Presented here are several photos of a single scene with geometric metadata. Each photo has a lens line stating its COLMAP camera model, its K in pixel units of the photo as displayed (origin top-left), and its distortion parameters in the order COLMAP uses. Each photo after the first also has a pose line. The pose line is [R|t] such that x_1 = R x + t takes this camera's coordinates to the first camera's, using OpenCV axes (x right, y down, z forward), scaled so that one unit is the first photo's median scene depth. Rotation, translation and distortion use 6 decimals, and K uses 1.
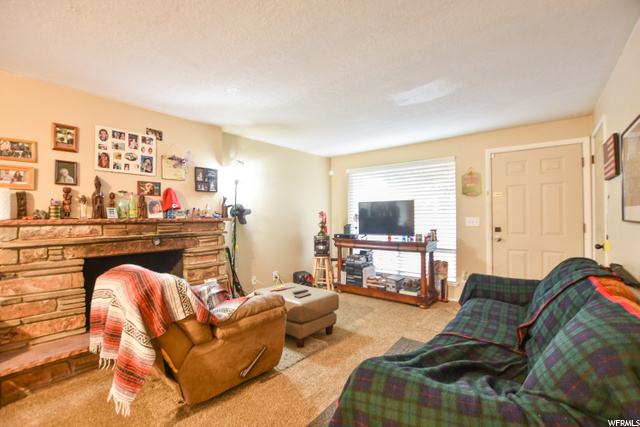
lens RADIAL K [[289.0, 0, 317.8], [0, 289.0, 214.5], [0, 0, 1]] dist [-0.028452, 0.001062]
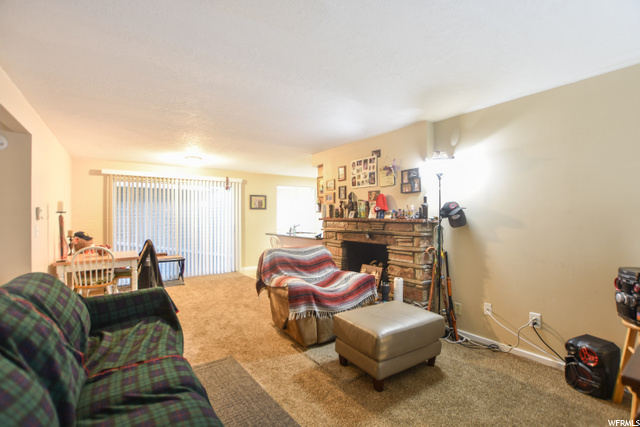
lens RADIAL K [[289.0, 0, 317.8], [0, 289.0, 214.5], [0, 0, 1]] dist [-0.028452, 0.001062]
pose [[-0.270421, 0.006249, -0.962722, 0.759758], [0.012449, 0.999918, 0.002994, -0.010847], [0.962662, -0.011175, -0.270477, 1.082045]]
